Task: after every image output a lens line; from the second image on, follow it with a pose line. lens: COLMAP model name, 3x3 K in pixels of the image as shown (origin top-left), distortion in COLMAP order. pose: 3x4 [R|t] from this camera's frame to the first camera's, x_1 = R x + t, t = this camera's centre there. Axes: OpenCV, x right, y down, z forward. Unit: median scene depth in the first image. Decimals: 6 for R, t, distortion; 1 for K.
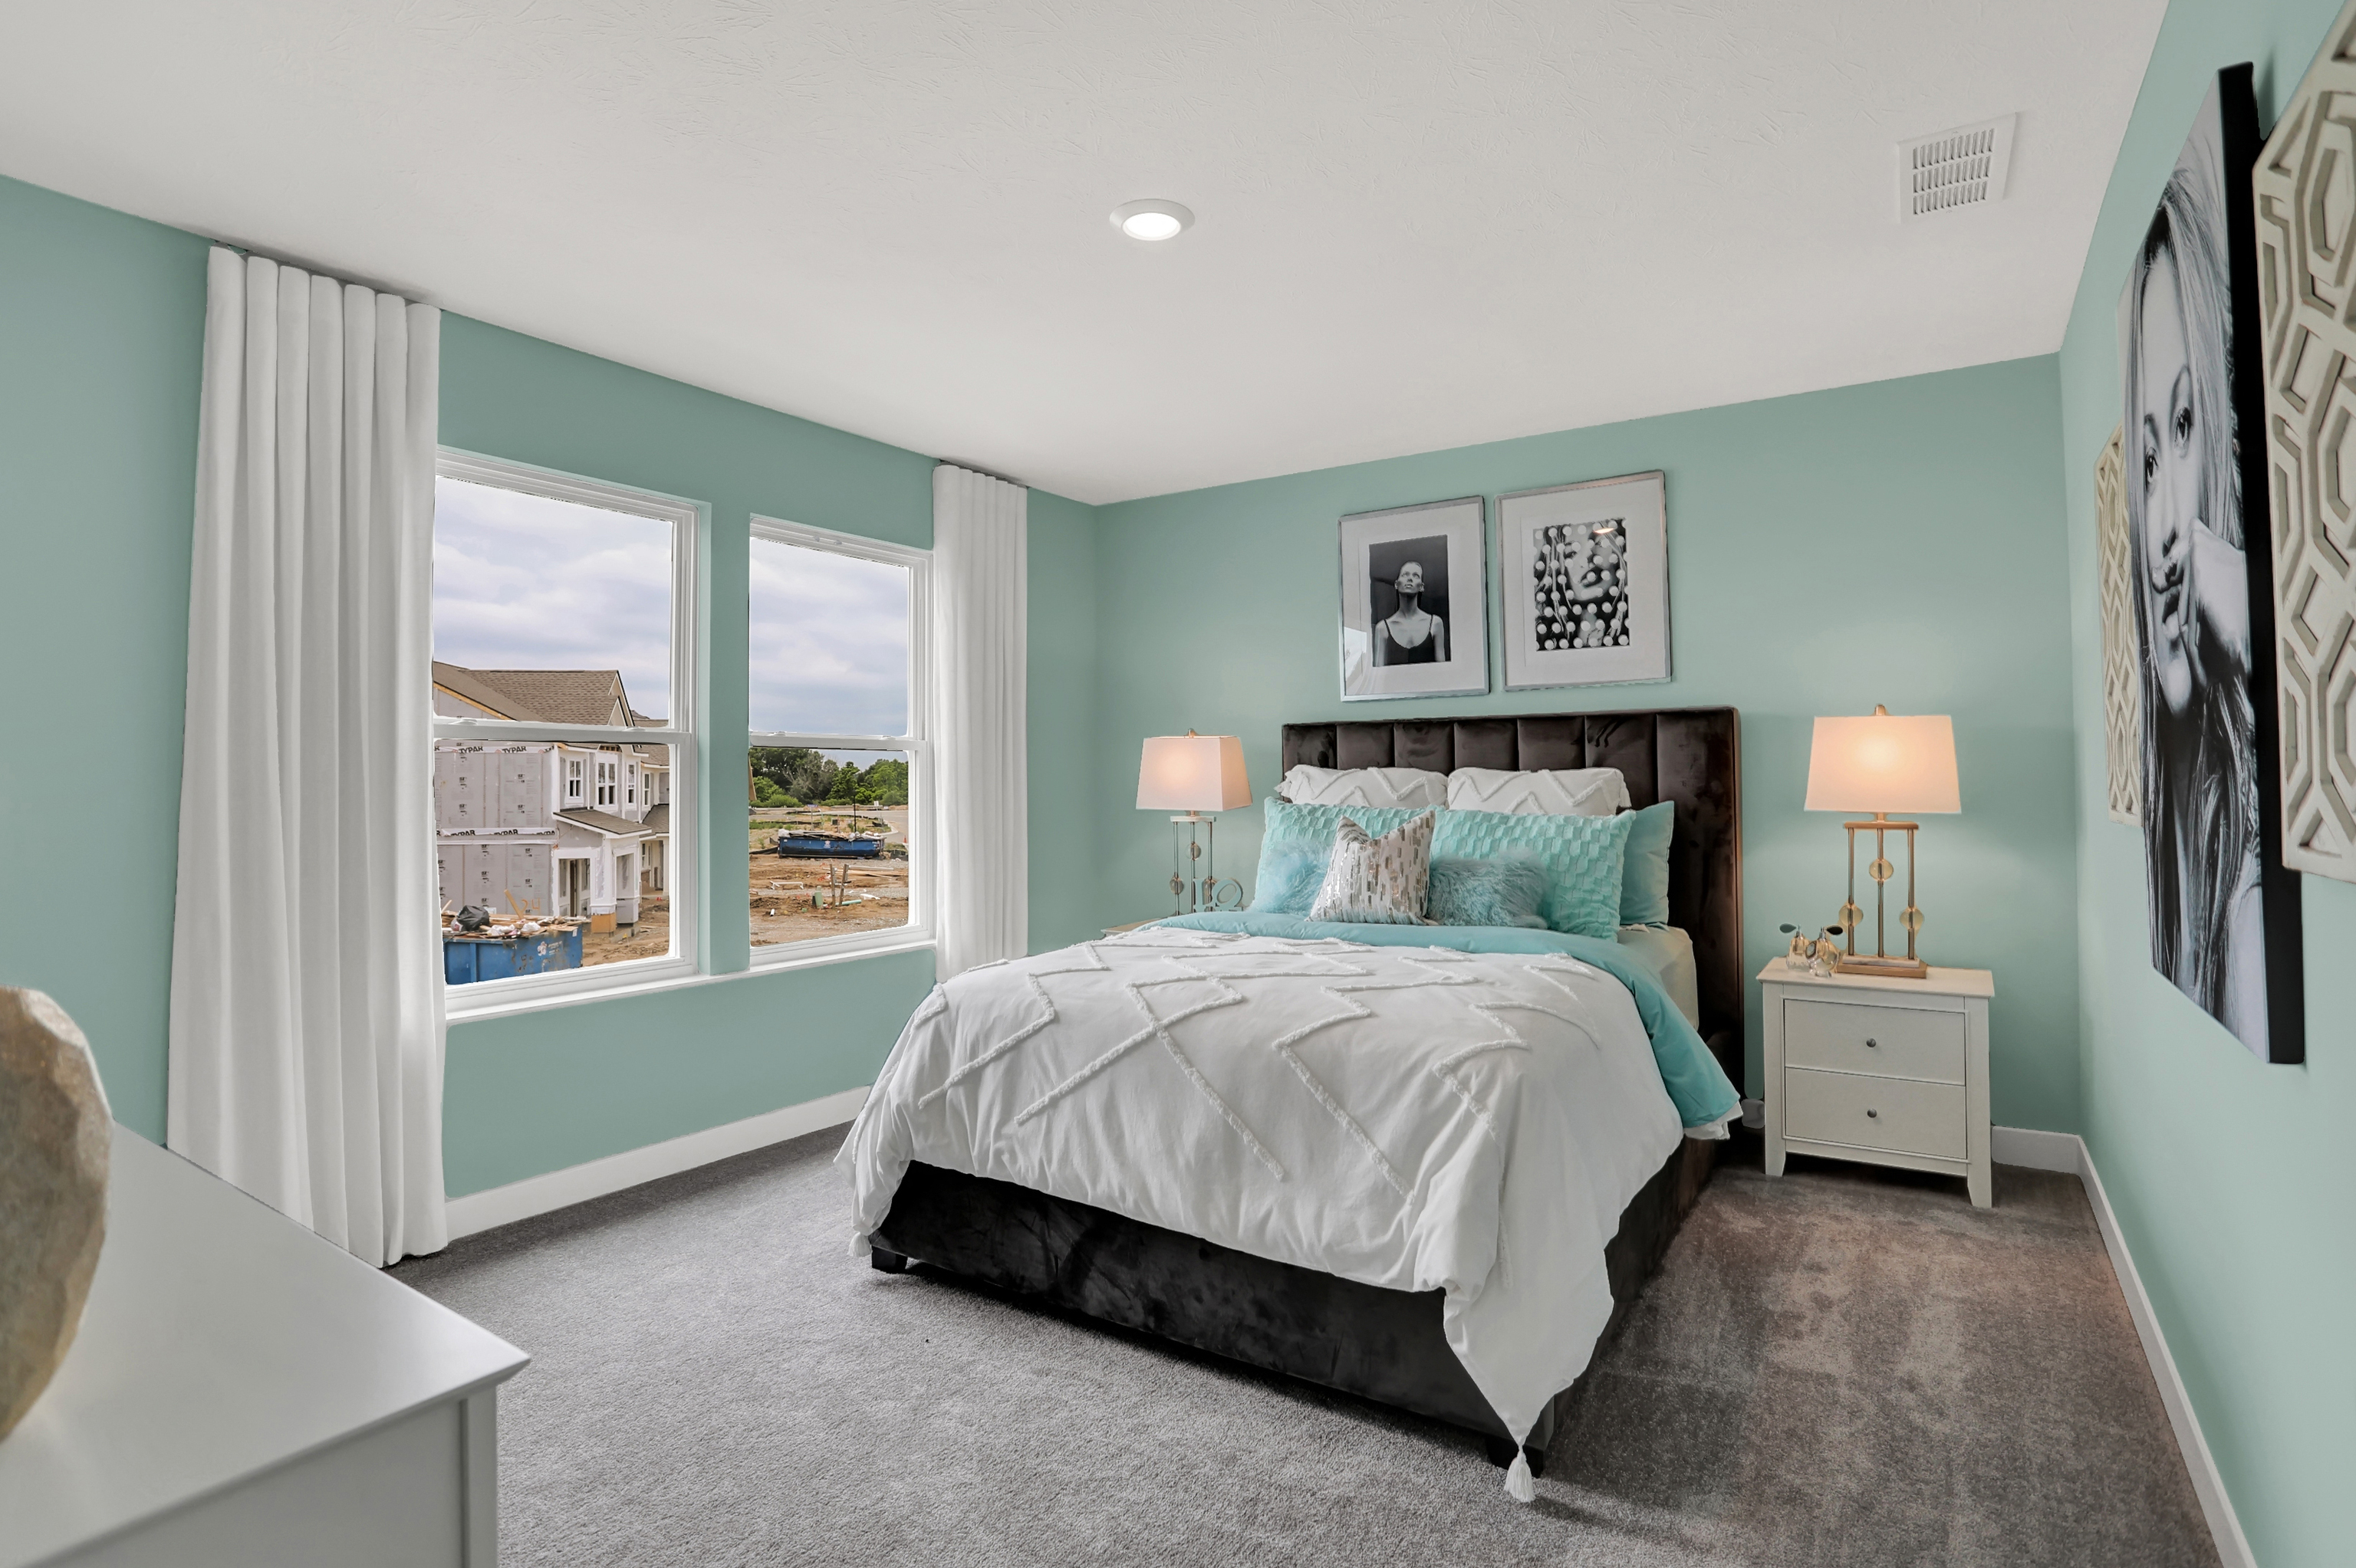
lens RADIAL K [[1139.1, 0, 1178.0], [0, 1139.1, 784.0], [0, 0, 1]] dist [-0.048006, -0.000103]
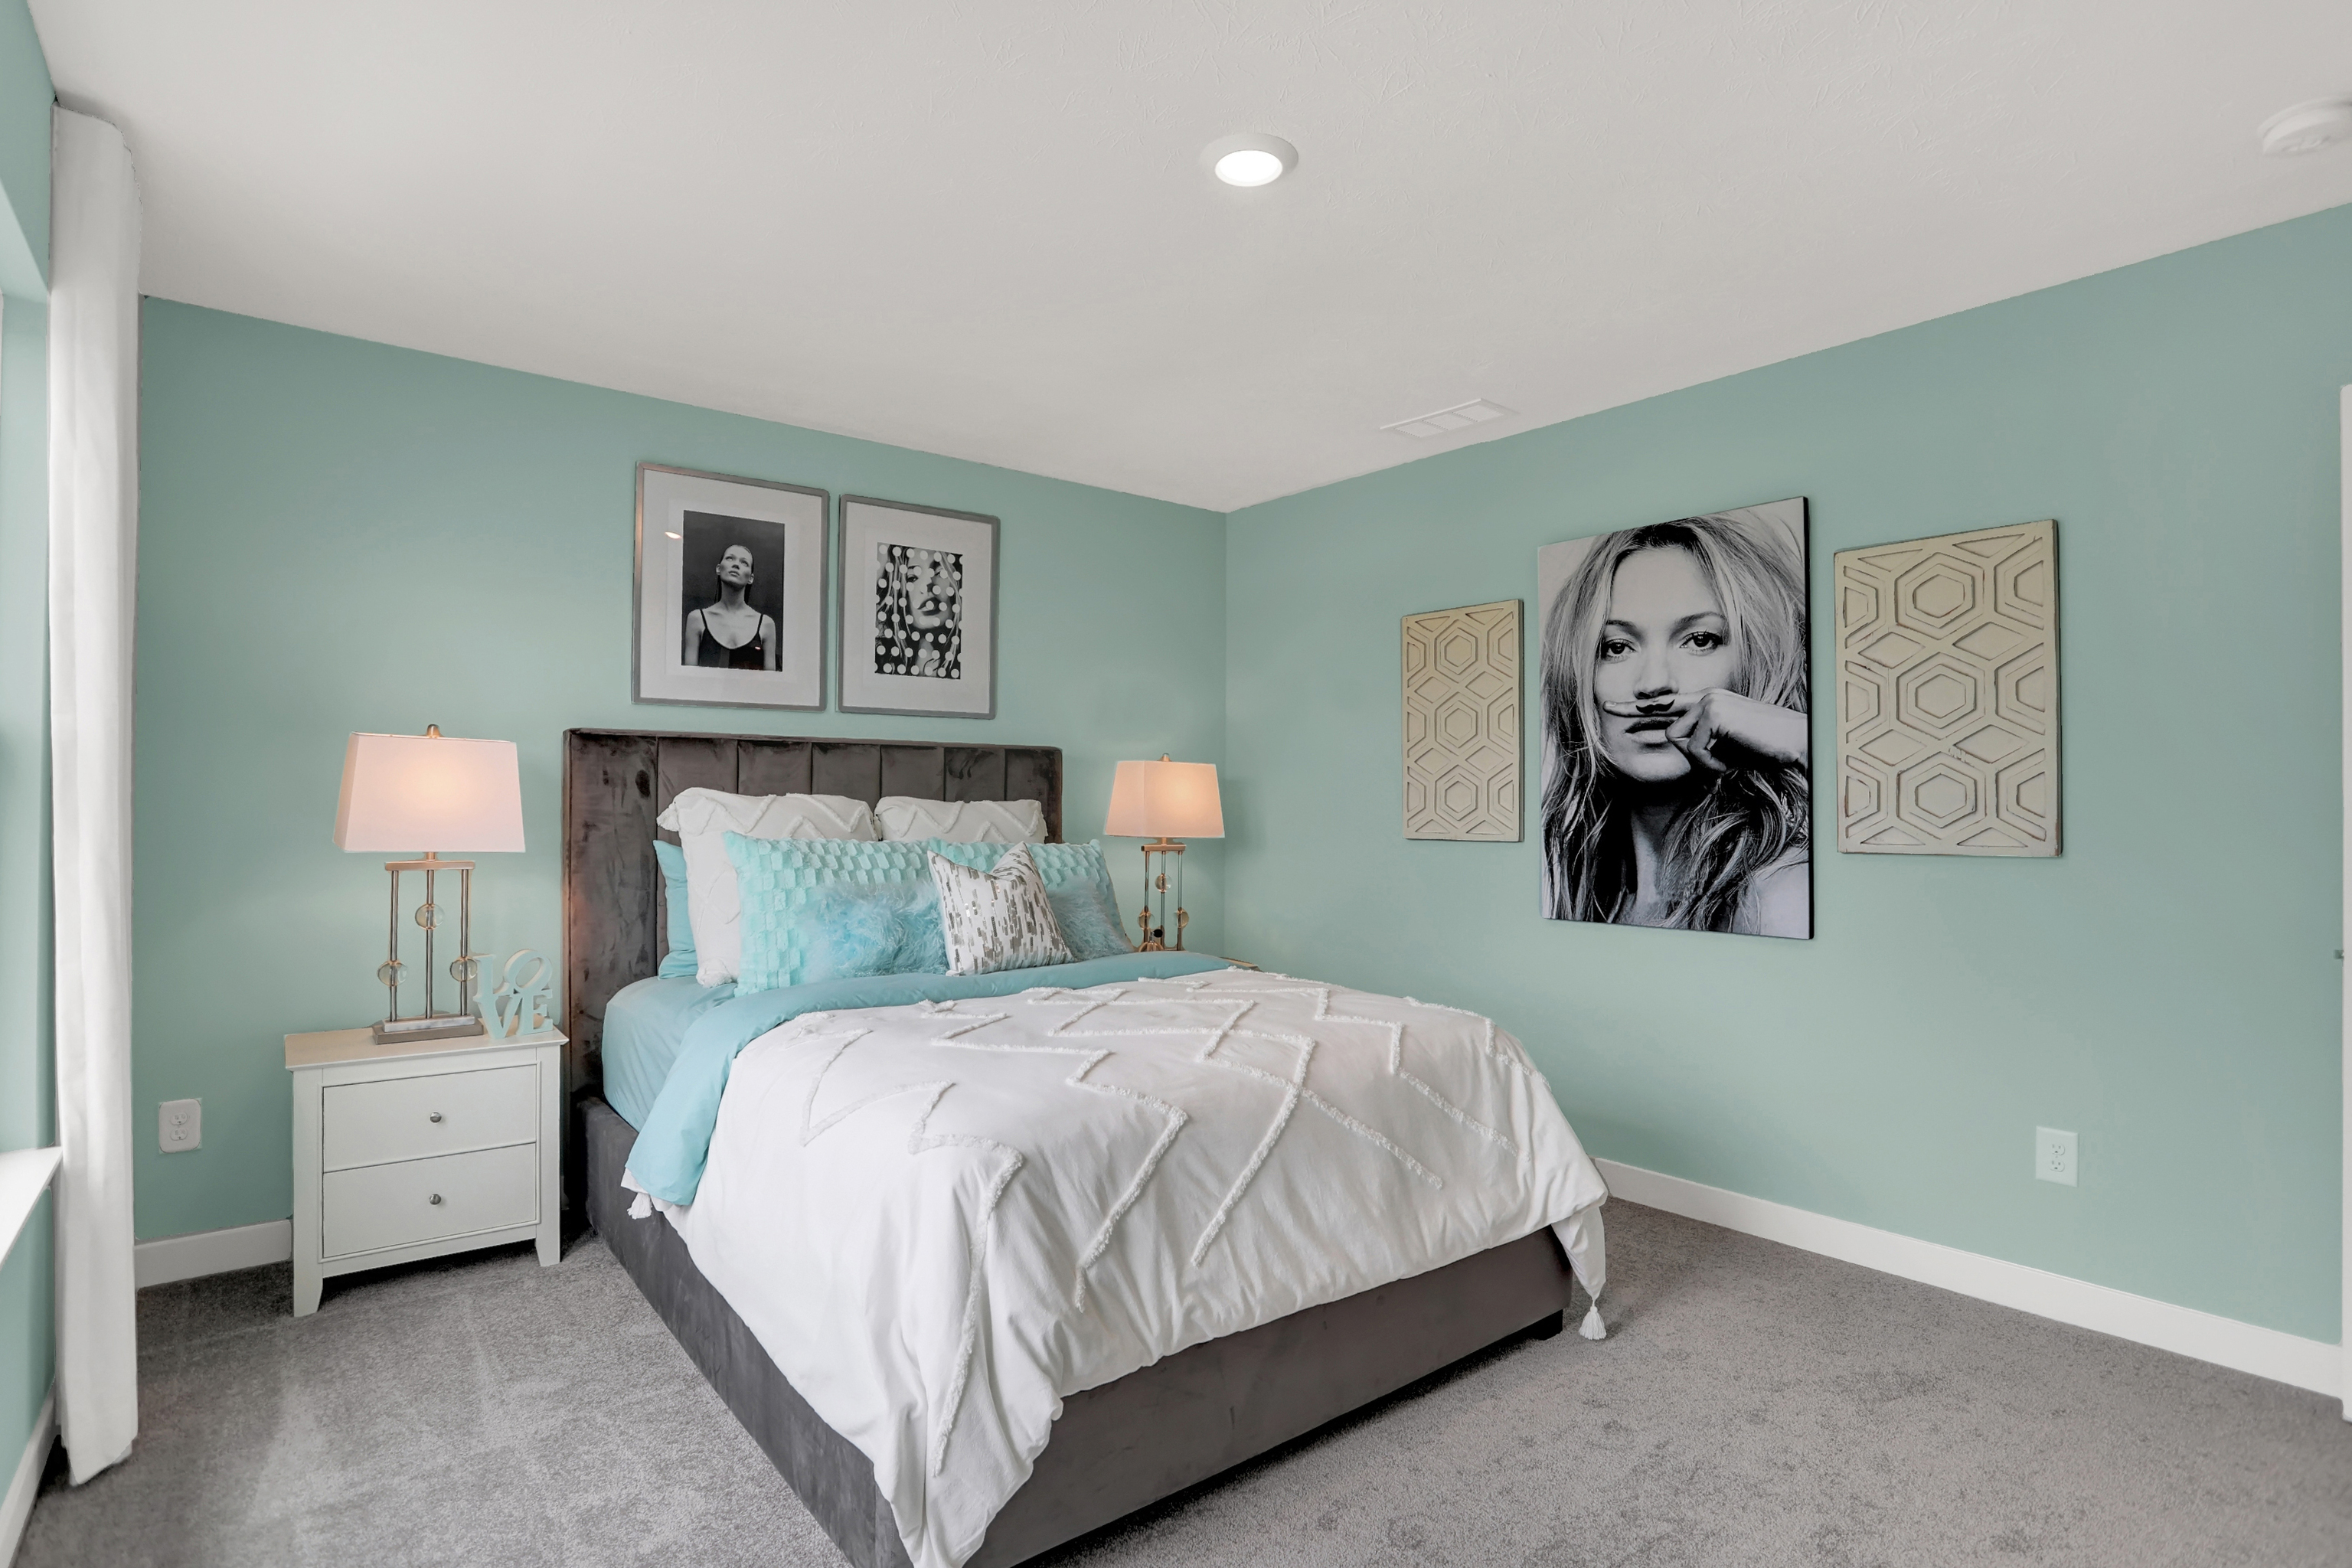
lens RADIAL K [[1176.0, 0, 1174.8], [0, 1176.0, 816.2], [0, 0, 1]] dist [-0.046241, 0.000252]
pose [[0.316200, -0.002688, 0.948689, -0.540697], [-0.000040, 0.999996, 0.002847, -0.001314], [-0.948692, -0.000938, 0.316199, 0.468781]]
